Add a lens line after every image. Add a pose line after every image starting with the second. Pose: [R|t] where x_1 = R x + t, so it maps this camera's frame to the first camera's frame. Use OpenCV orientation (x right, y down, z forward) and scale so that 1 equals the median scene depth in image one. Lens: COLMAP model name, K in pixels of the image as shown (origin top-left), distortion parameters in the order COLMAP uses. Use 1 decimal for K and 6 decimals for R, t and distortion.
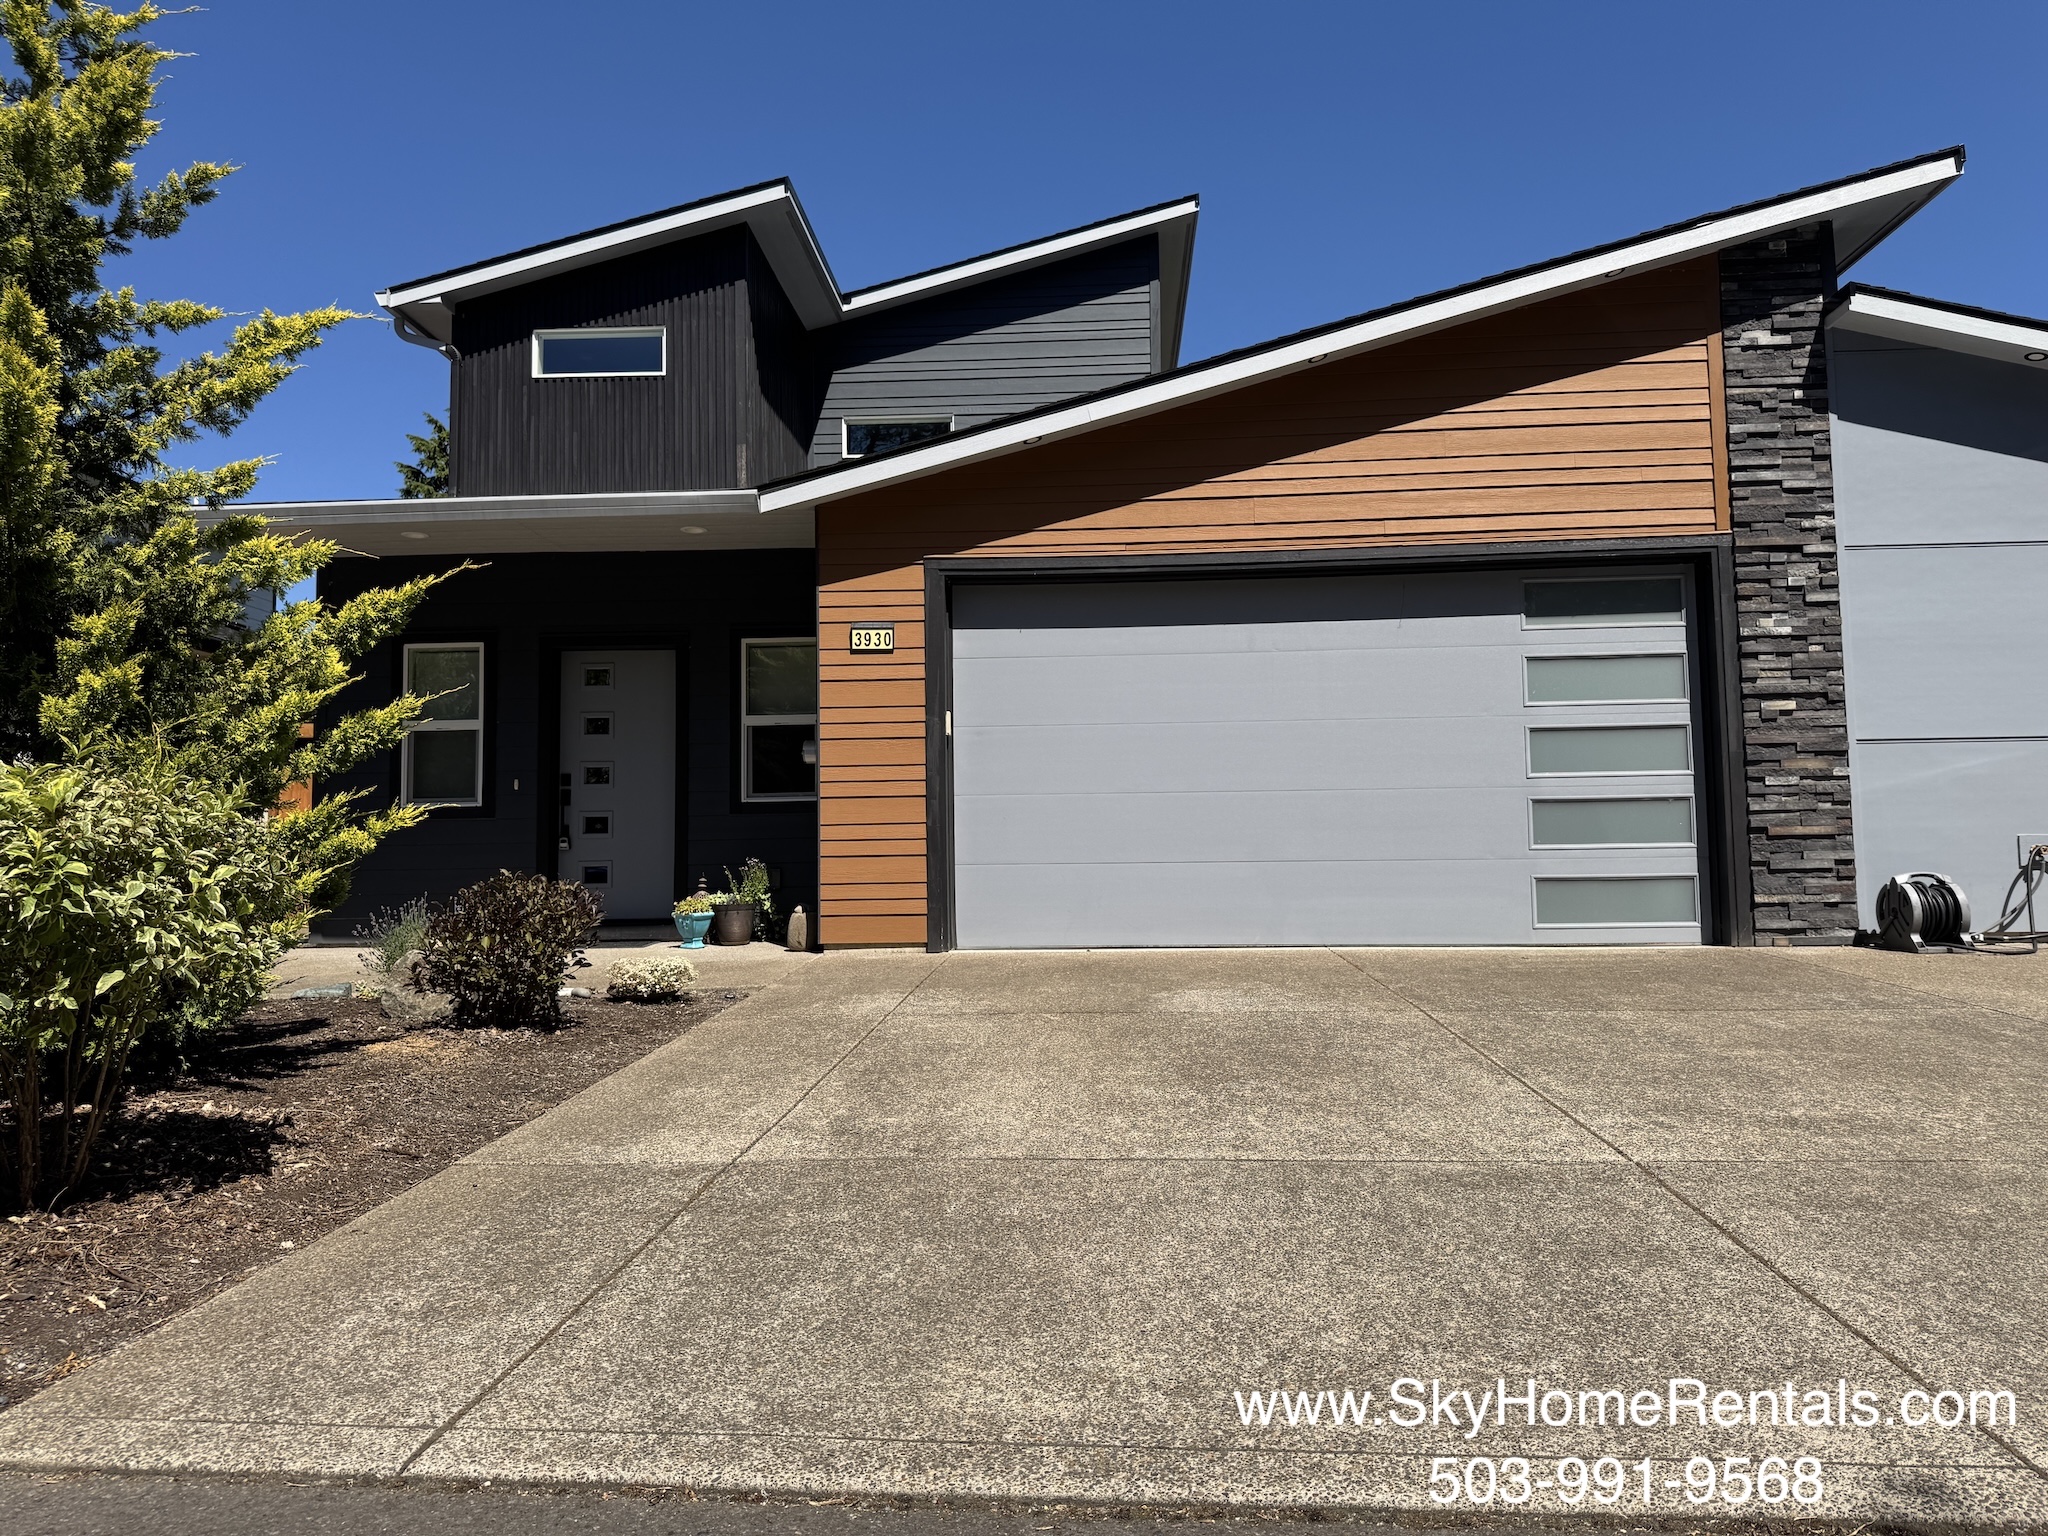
lens RADIAL K [[1430.4, 0, 1024.0], [0, 1430.4, 768.0], [0, 0, 1]] dist [0.066272, -0.076142]
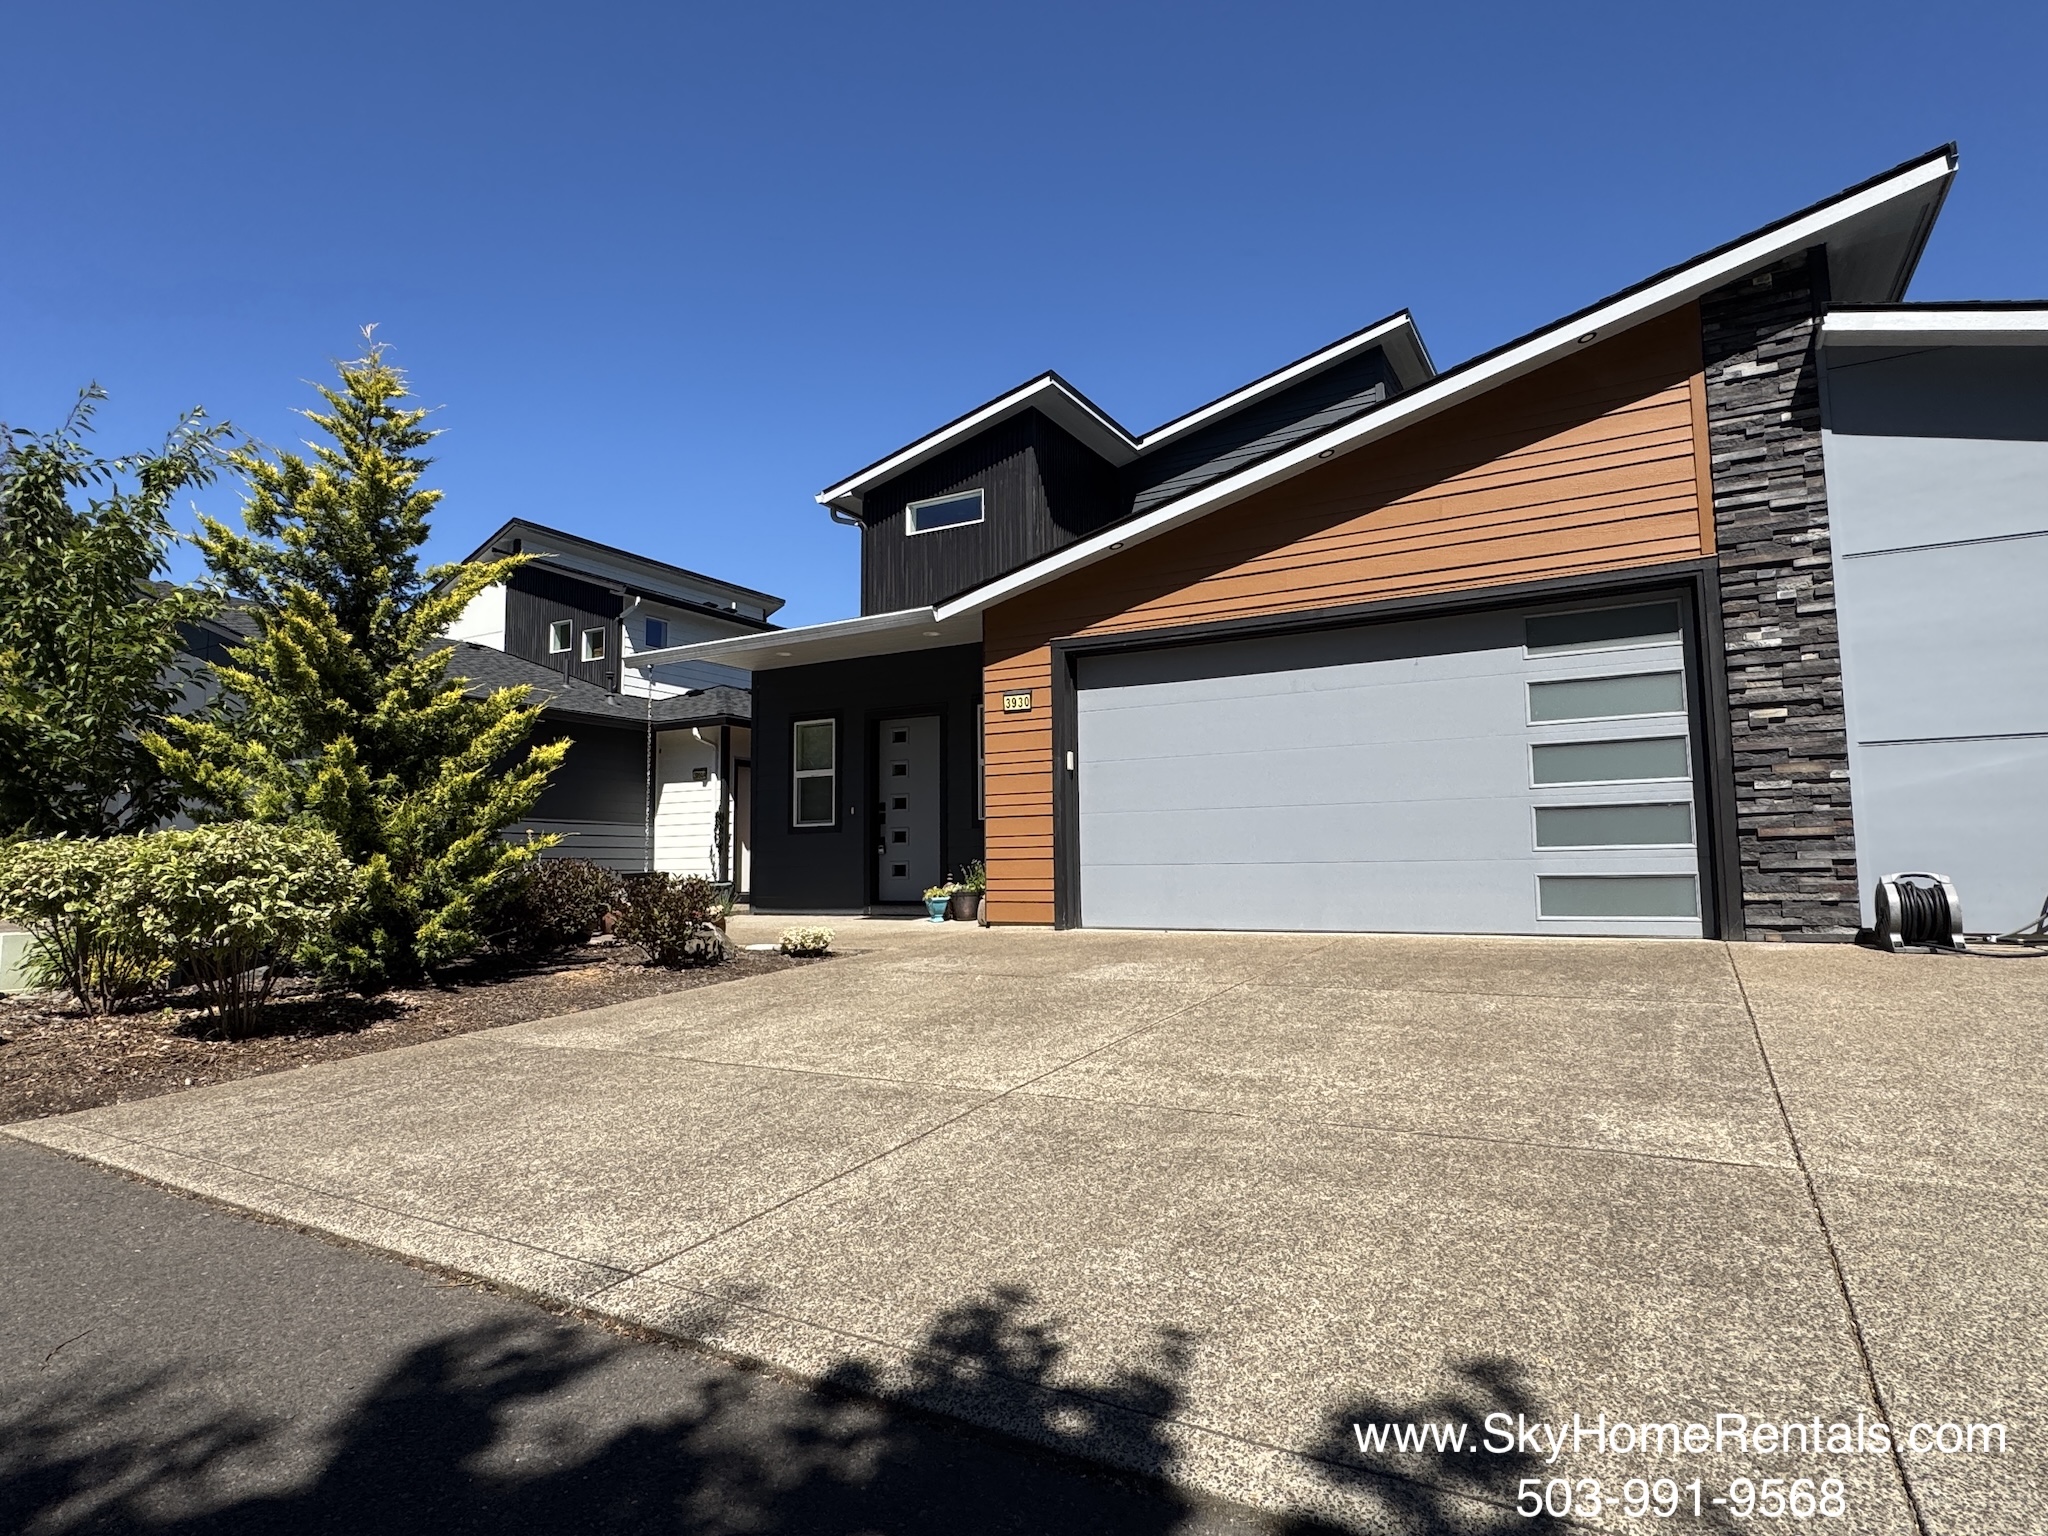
lens RADIAL K [[1108.4, 0, 1028.9], [0, 1108.4, 775.1], [0, 0, 1]] dist [0.000532, -0.000115]
pose [[0.900725, -0.035024, -0.432976, 0.377982], [0.031862, 0.999386, -0.014558, -0.003778], [0.433220, -0.000683, 0.901288, 0.037076]]
